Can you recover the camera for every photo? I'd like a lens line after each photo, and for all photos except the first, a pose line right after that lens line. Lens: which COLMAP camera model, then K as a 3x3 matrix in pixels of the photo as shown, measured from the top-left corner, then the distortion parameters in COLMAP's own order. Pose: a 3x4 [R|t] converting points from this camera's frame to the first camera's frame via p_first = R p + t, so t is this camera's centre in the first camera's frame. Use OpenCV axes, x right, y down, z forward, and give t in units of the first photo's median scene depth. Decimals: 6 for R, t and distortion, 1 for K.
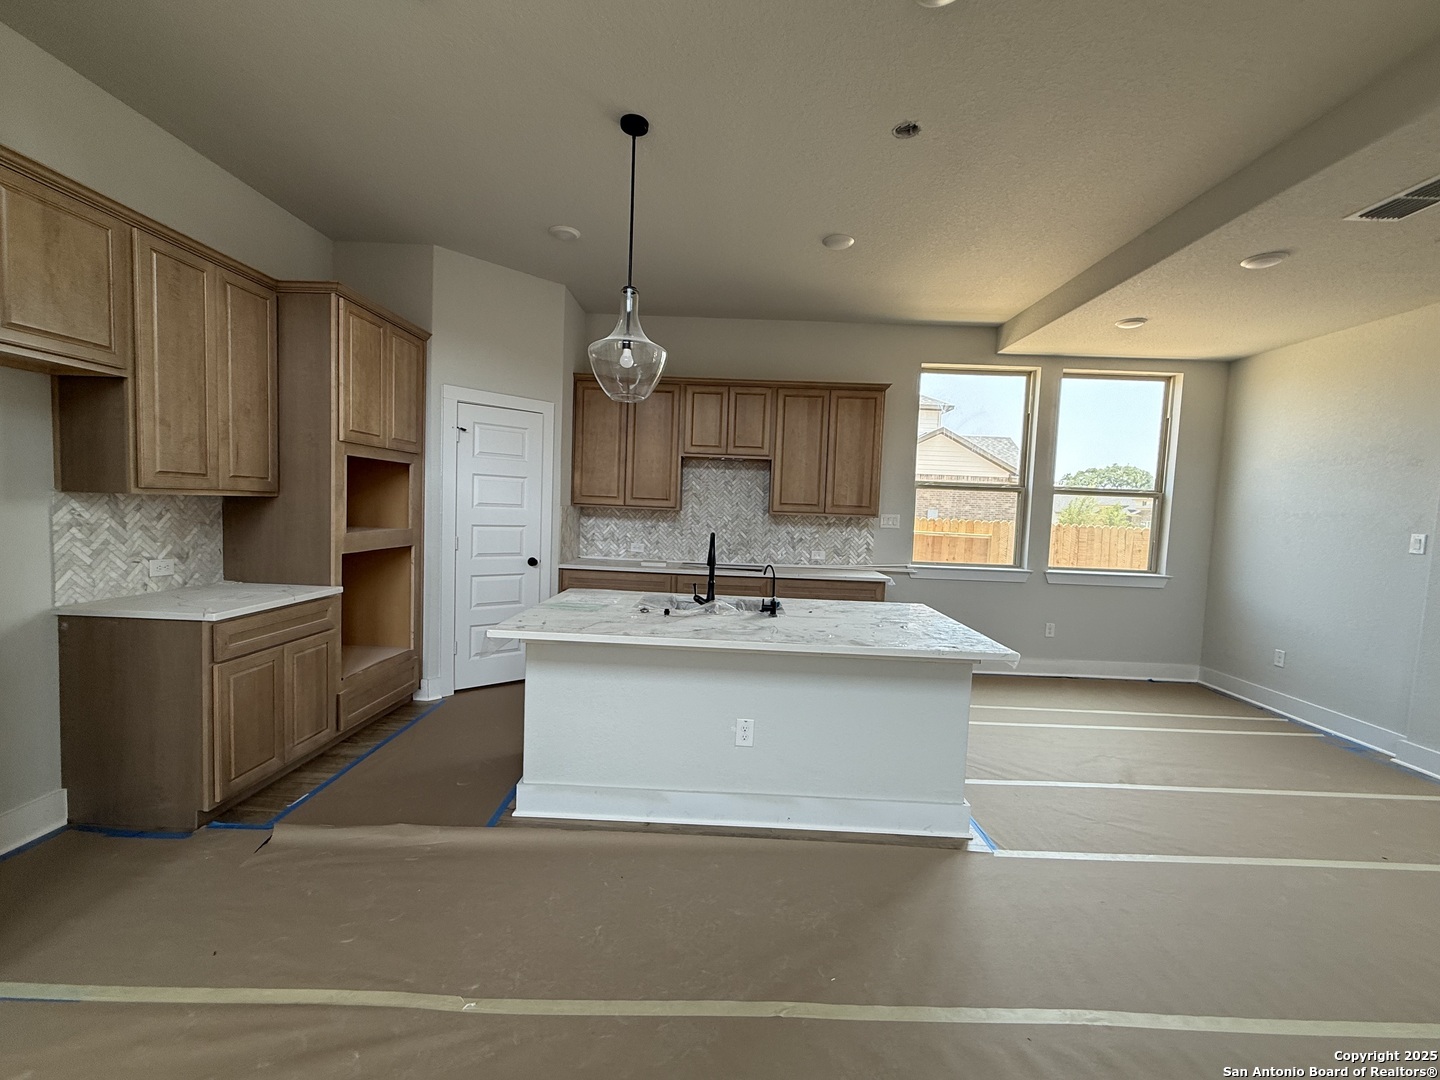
lens RADIAL K [[589.0, 0, 732.0], [0, 589.0, 537.3], [0, 0, 1]] dist [0.002218, 0.000267]
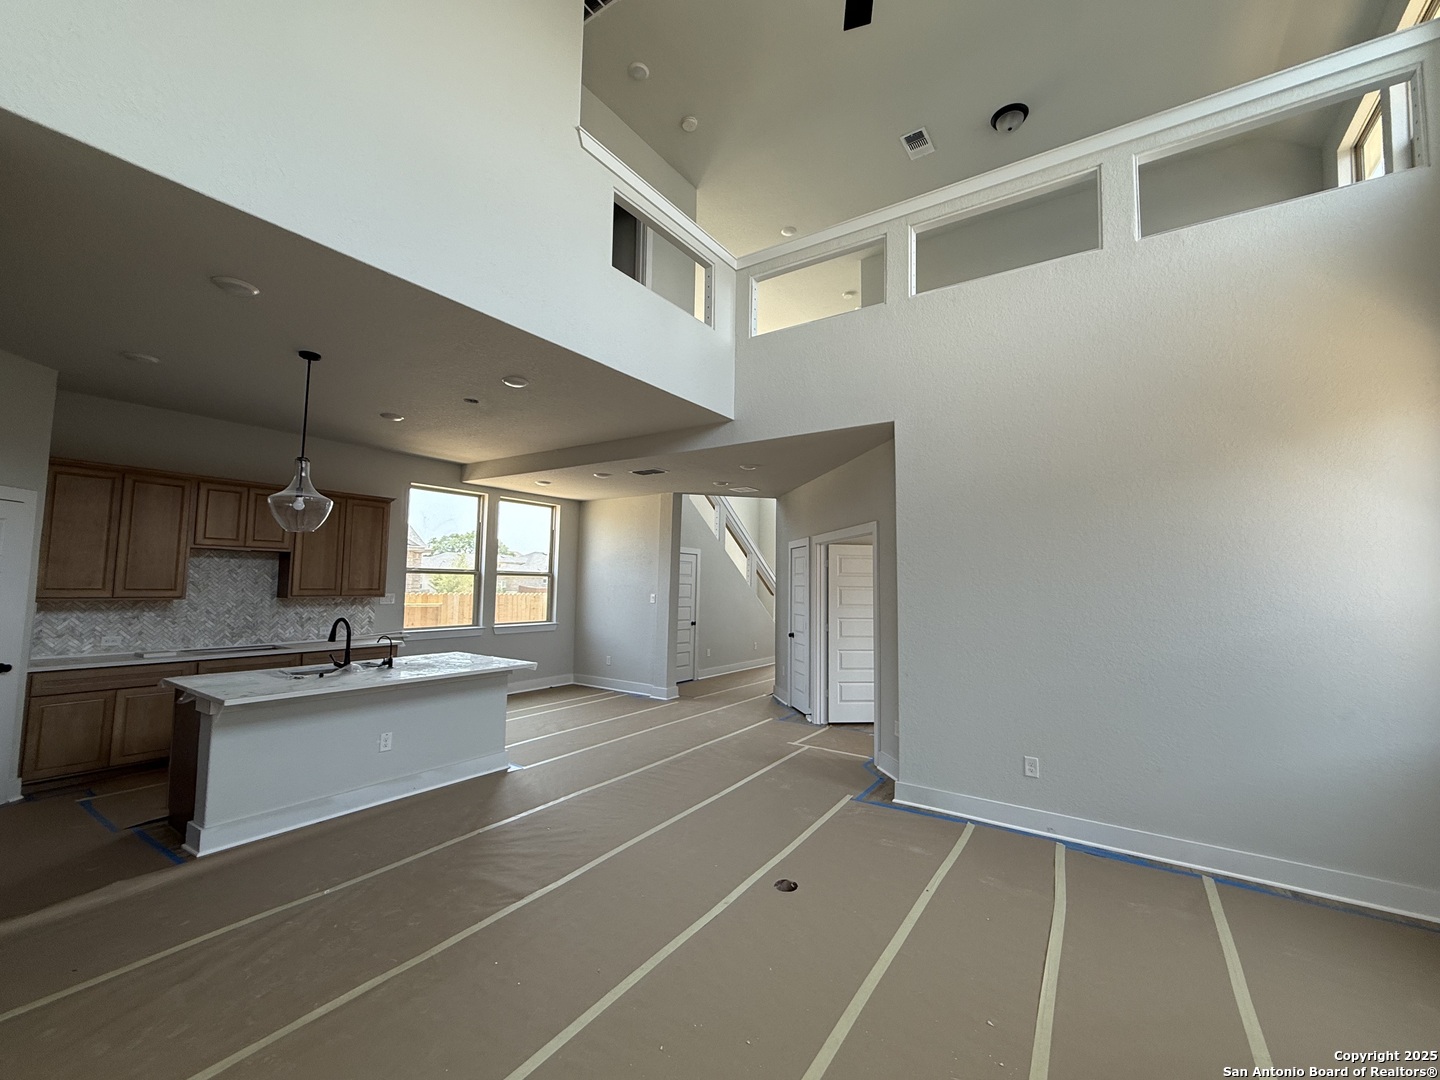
lens RADIAL K [[589.0, 0, 725.5], [0, 589.0, 541.8], [0, 0, 1]] dist [0.002218, 0.000267]
pose [[0.547576, 0.029800, 0.836225, -0.416788], [0.047985, 0.996603, -0.066936, -0.030214], [-0.835379, 0.076779, 0.544286, -0.343600]]
